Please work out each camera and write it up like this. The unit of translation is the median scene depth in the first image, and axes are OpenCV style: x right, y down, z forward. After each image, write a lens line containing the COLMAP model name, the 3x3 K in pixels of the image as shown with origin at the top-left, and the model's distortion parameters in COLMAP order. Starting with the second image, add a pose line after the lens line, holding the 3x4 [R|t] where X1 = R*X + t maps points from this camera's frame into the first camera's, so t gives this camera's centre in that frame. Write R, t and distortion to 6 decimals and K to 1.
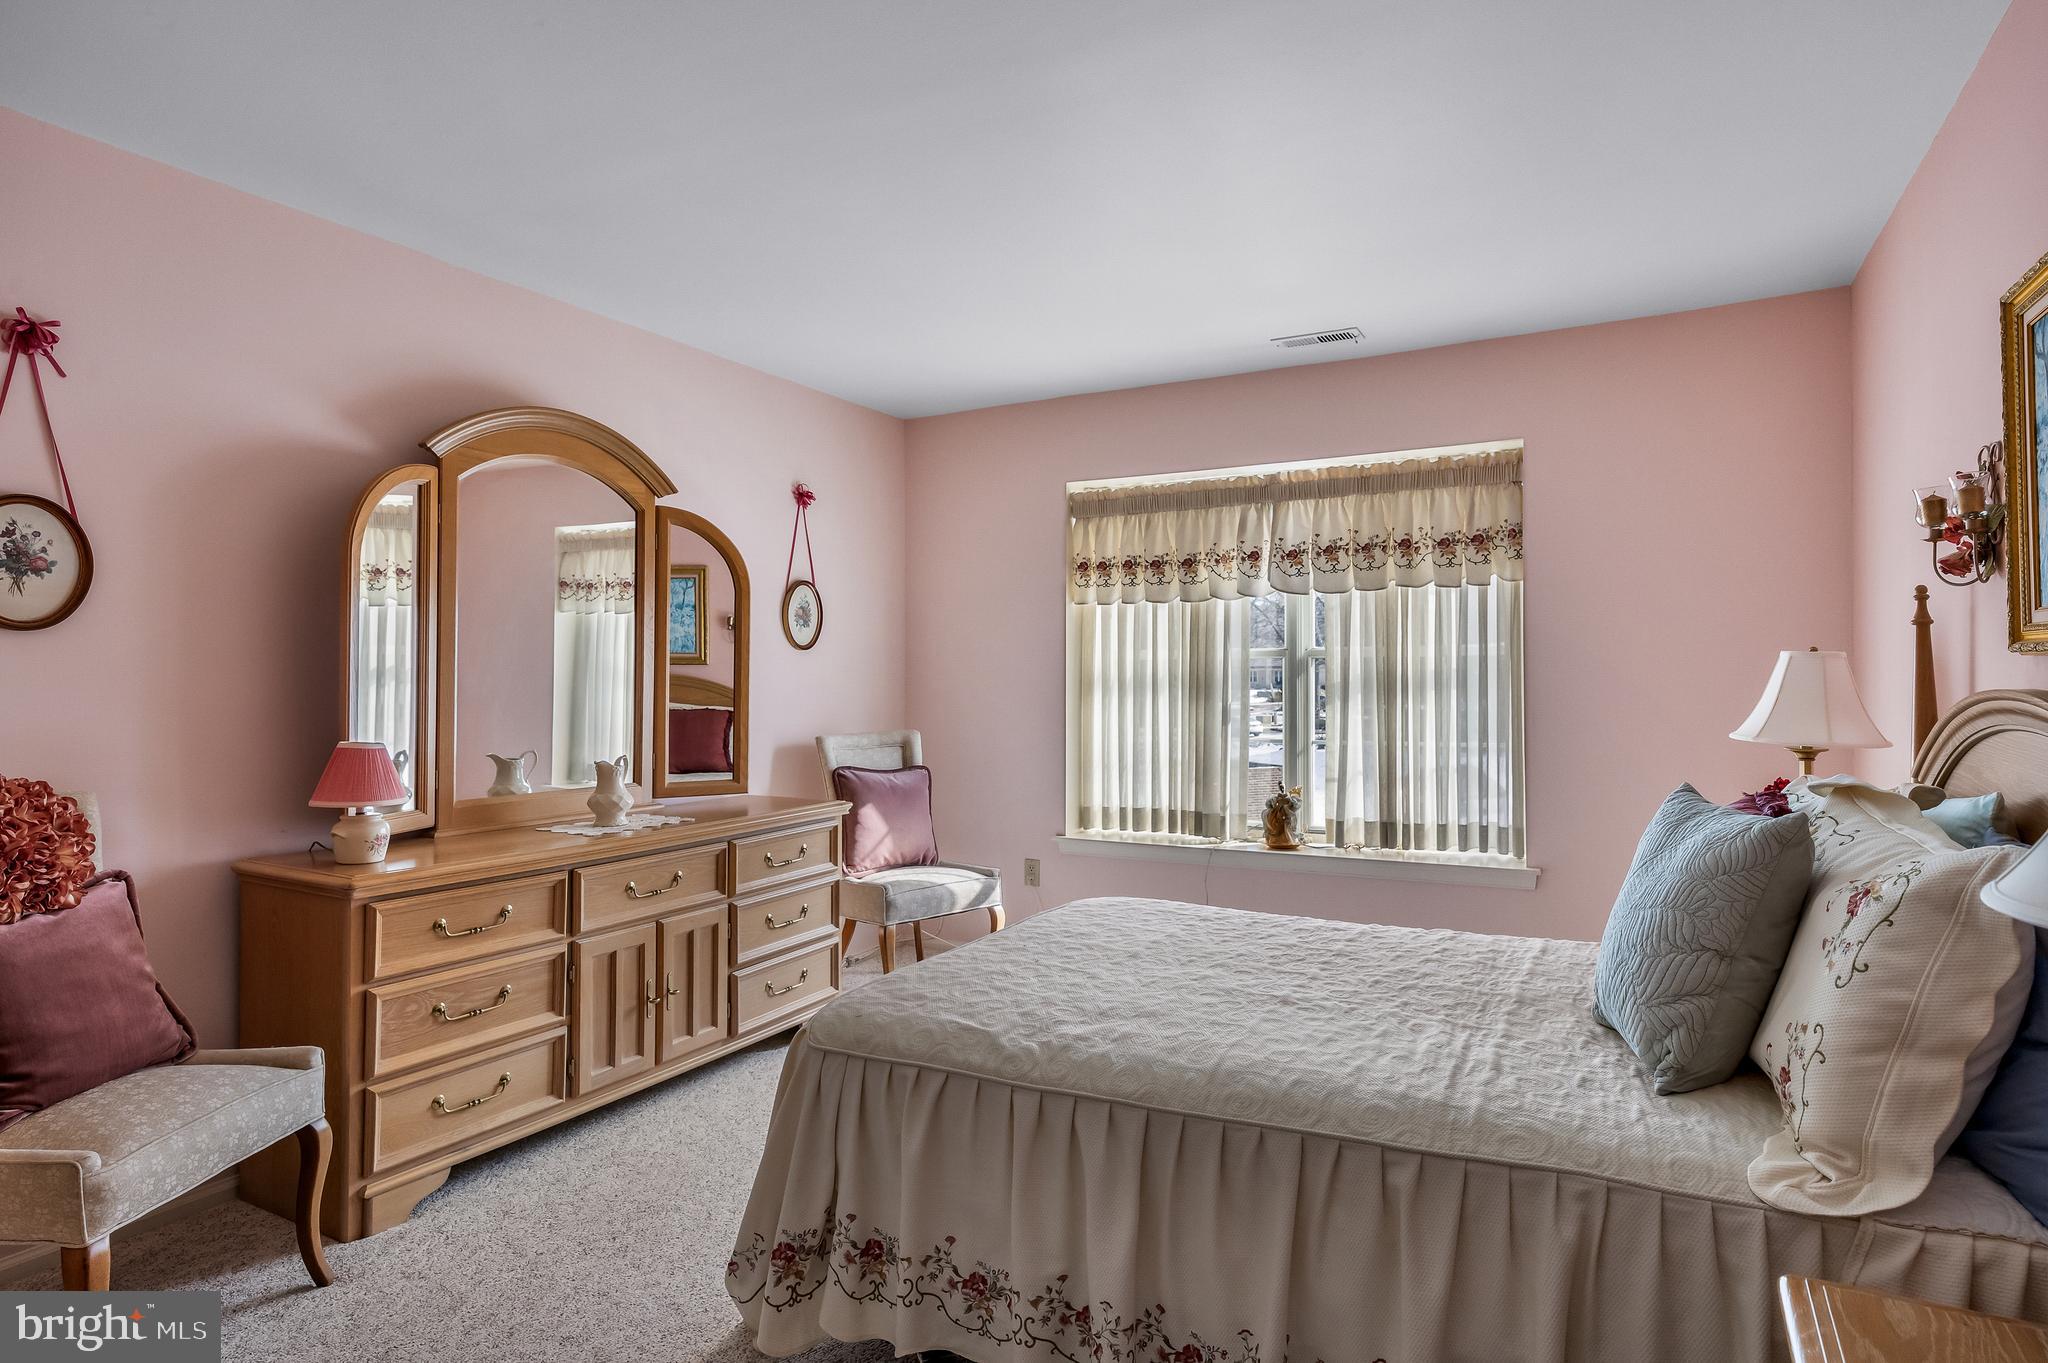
lens RADIAL K [[1116.1, 0, 1024.0], [0, 1116.1, 681.5], [0, 0, 1]] dist [-0.000732, 0.000367]
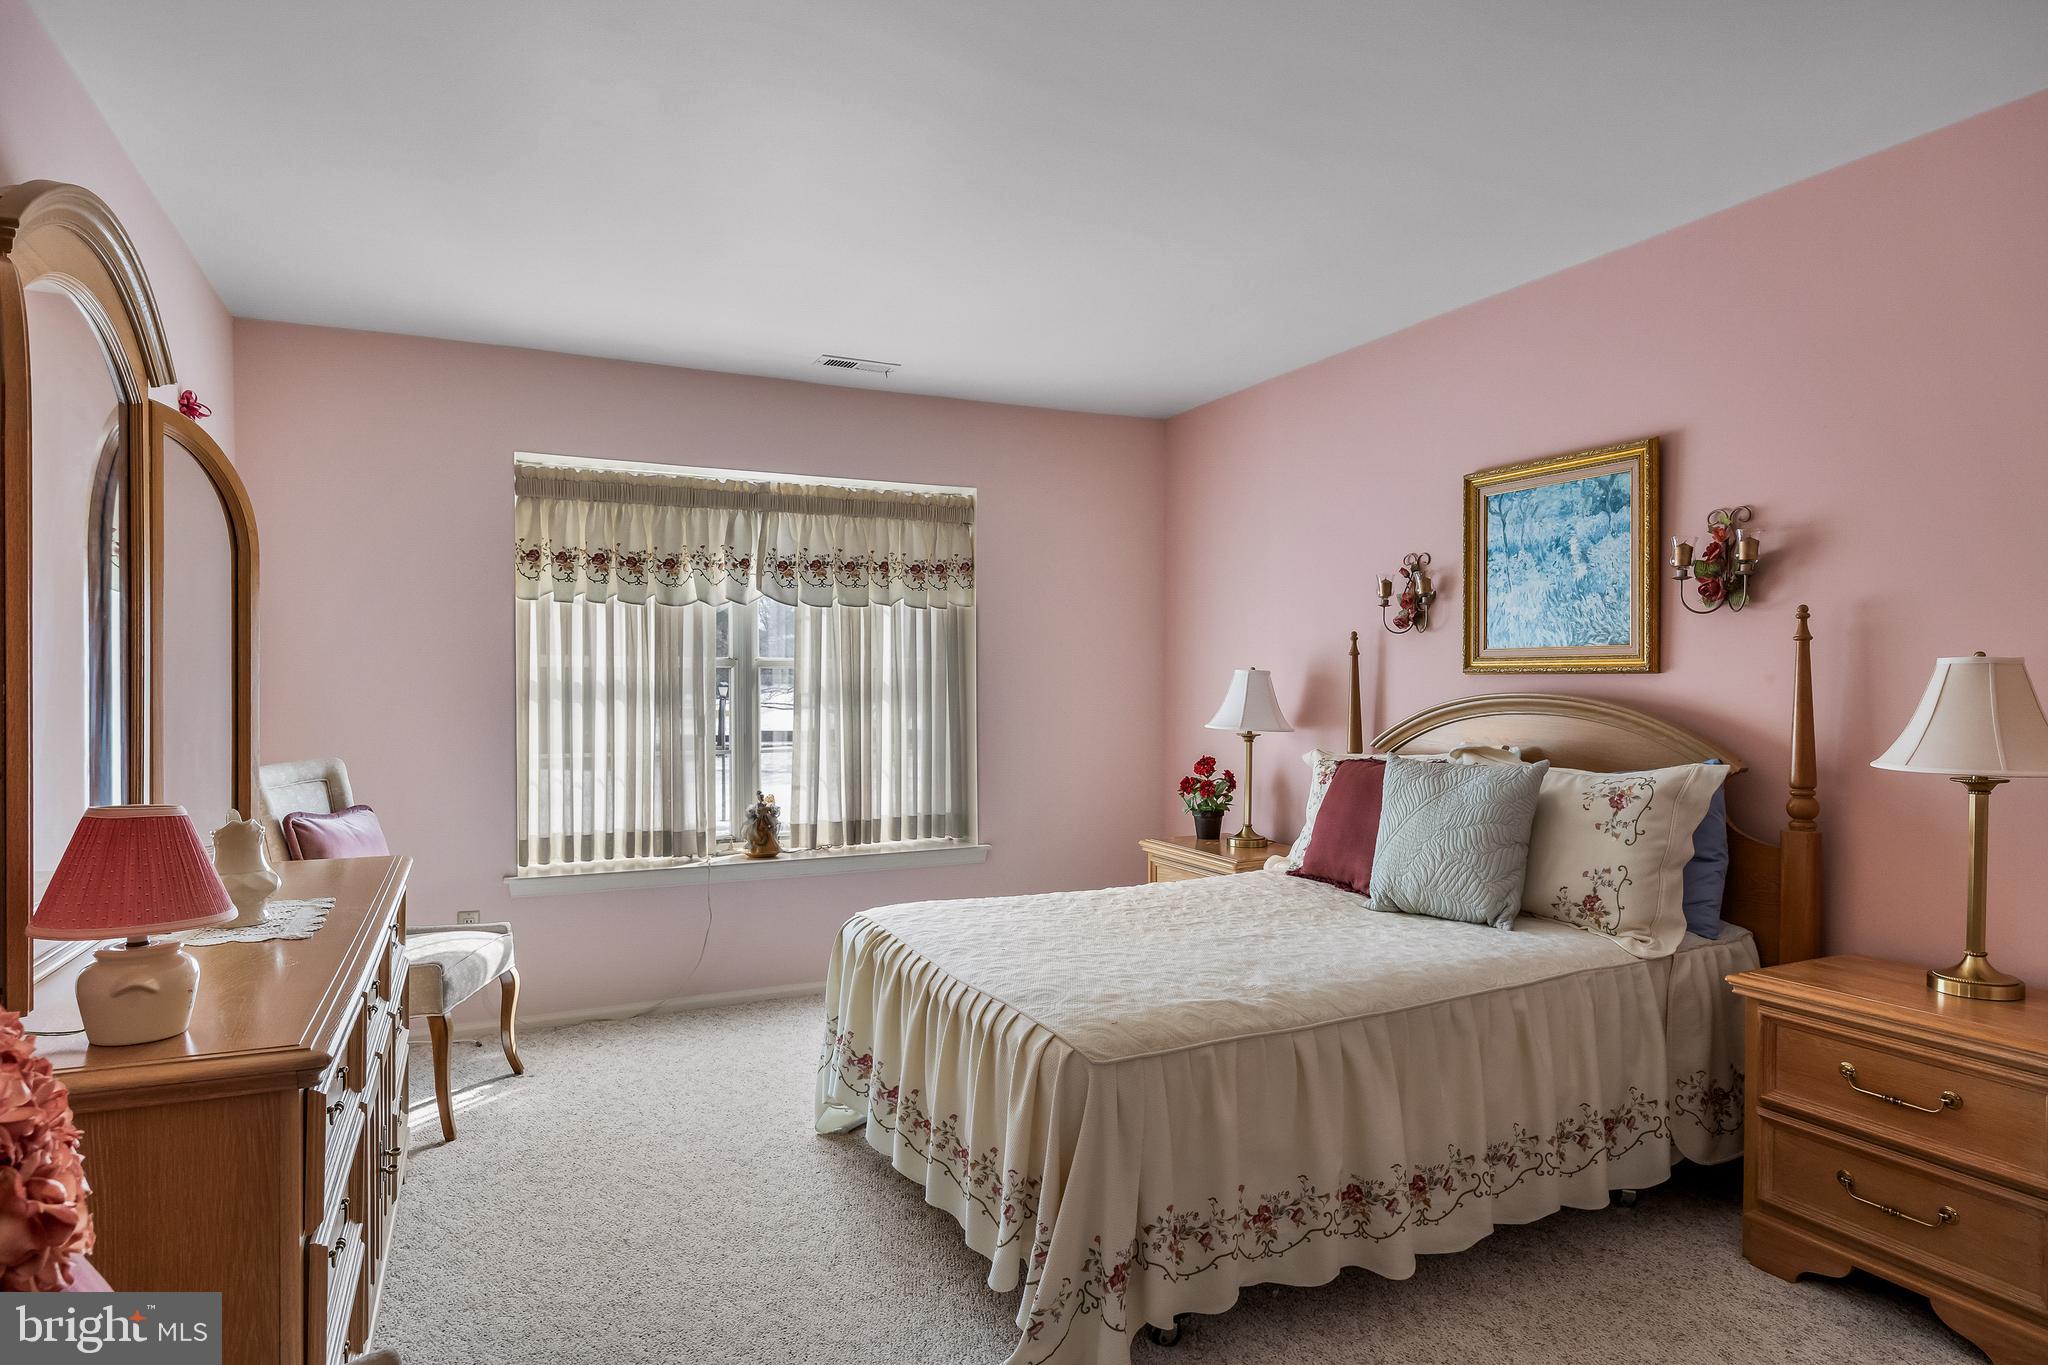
lens RADIAL K [[1136.7, 0, 1015.1], [0, 1136.7, 716.1], [0, 0, 1]] dist [-0.002818, -0.000313]
pose [[0.592624, -0.017724, 0.805284, -0.467622], [0.002247, 0.999790, 0.020351, 0.002208], [-0.805476, -0.010251, 0.592540, 0.217390]]
